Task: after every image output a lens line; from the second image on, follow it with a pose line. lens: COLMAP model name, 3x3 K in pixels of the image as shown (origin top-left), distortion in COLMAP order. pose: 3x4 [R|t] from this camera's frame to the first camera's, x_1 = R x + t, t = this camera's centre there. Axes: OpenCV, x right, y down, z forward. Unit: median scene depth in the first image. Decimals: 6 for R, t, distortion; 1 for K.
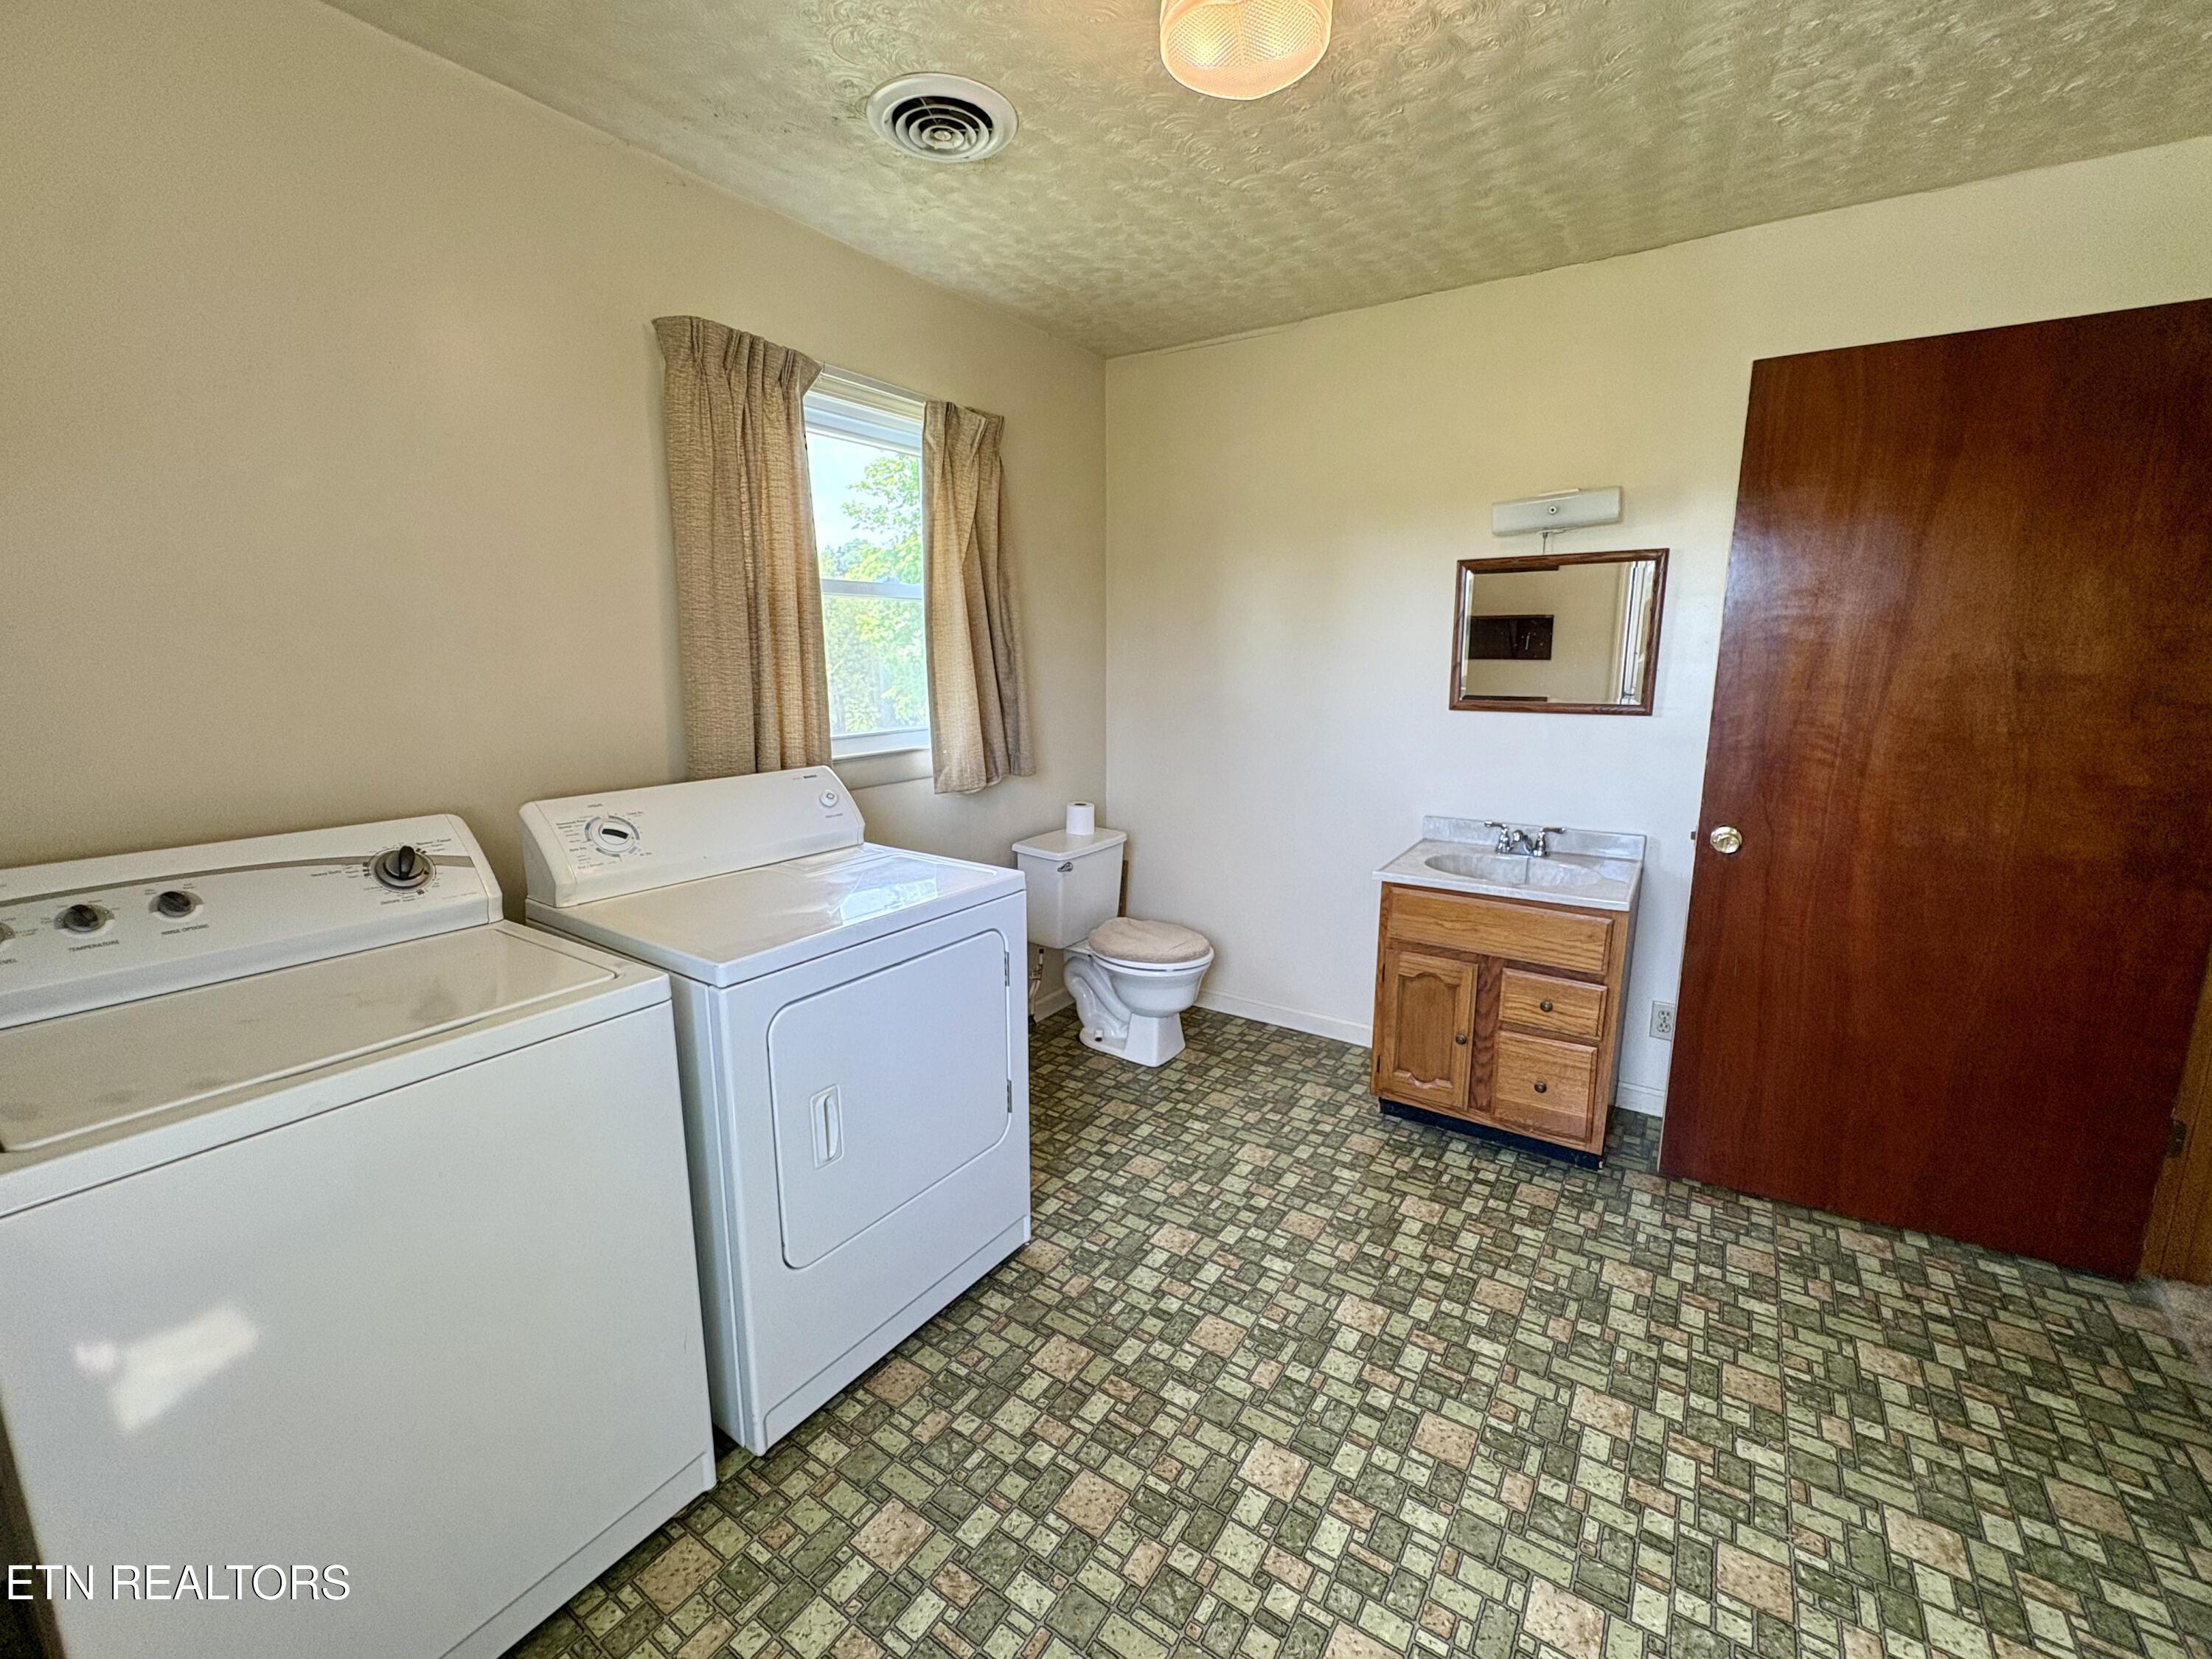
lens RADIAL K [[904.7, 0, 1113.2], [0, 904.7, 821.2], [0, 0, 1]] dist [-0.002474, 0.000857]
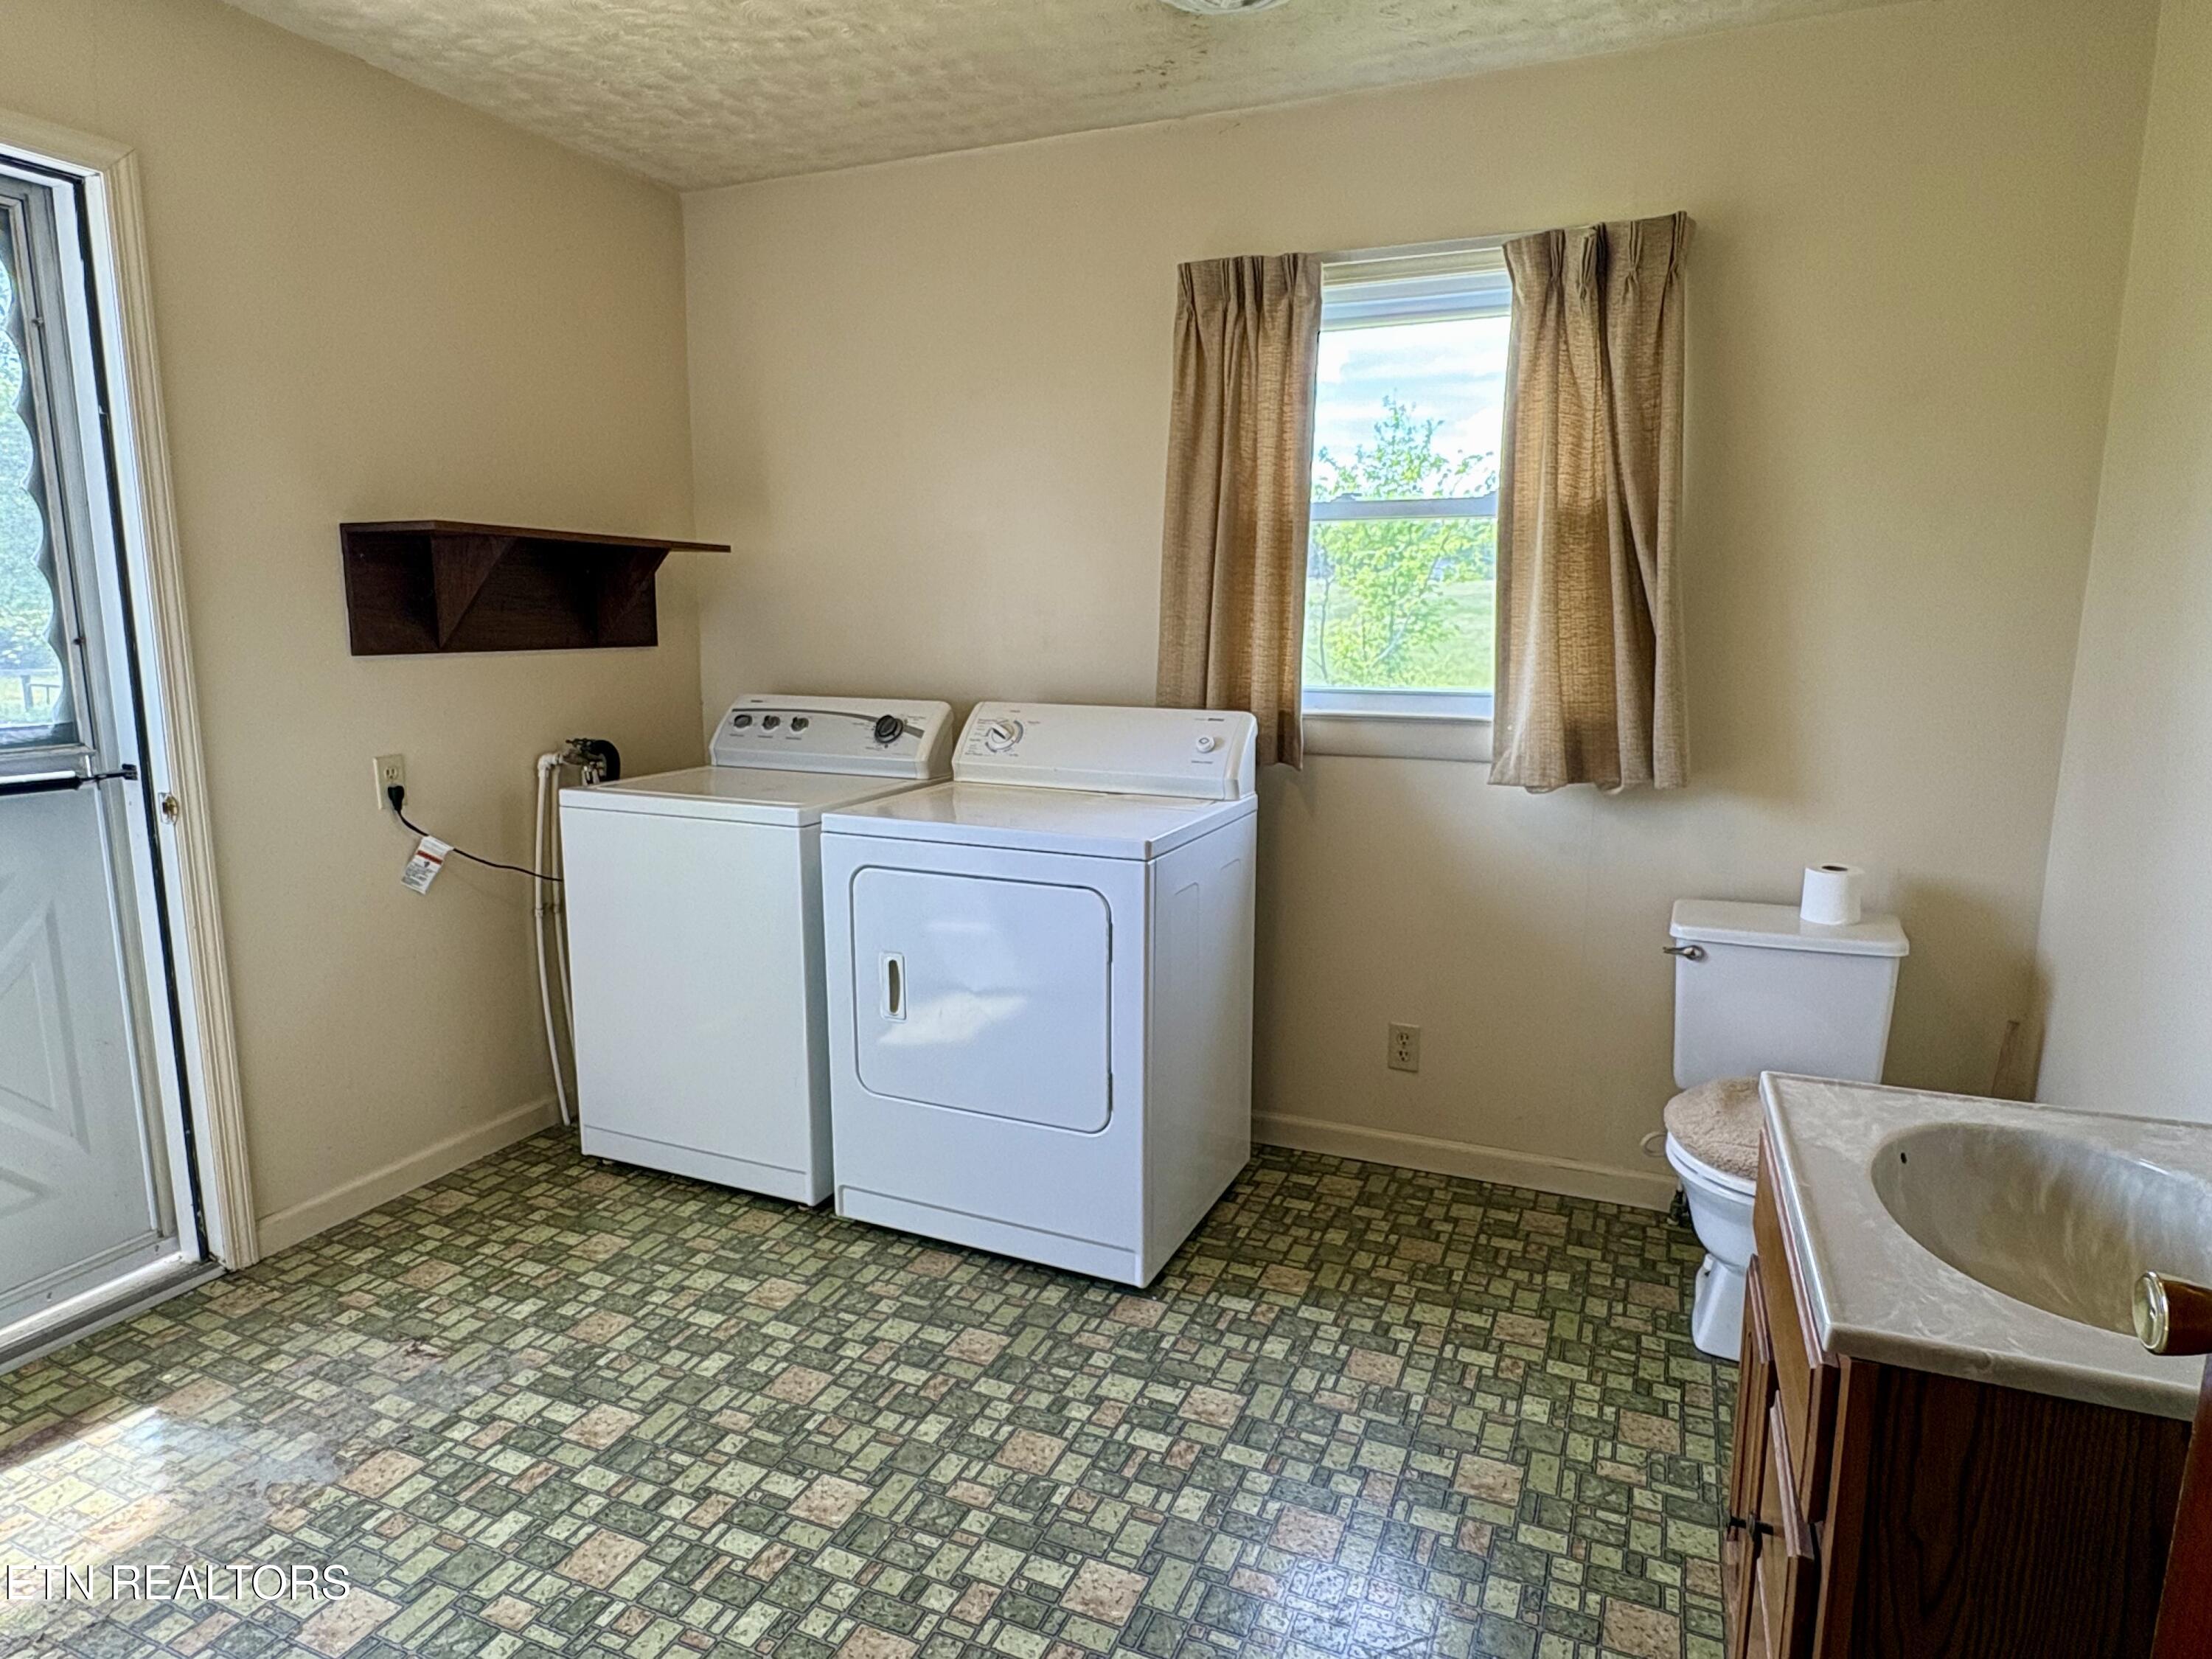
lens RADIAL K [[1267.1, 0, 1115.5], [0, 1267.1, 826.2], [0, 0, 1]] dist [-0.003259, 0.001930]
pose [[0.203649, 0.169841, -0.964200, 1.281267], [-0.189169, 0.973106, 0.131456, -0.132322], [0.960595, 0.155626, 0.230300, 0.862295]]
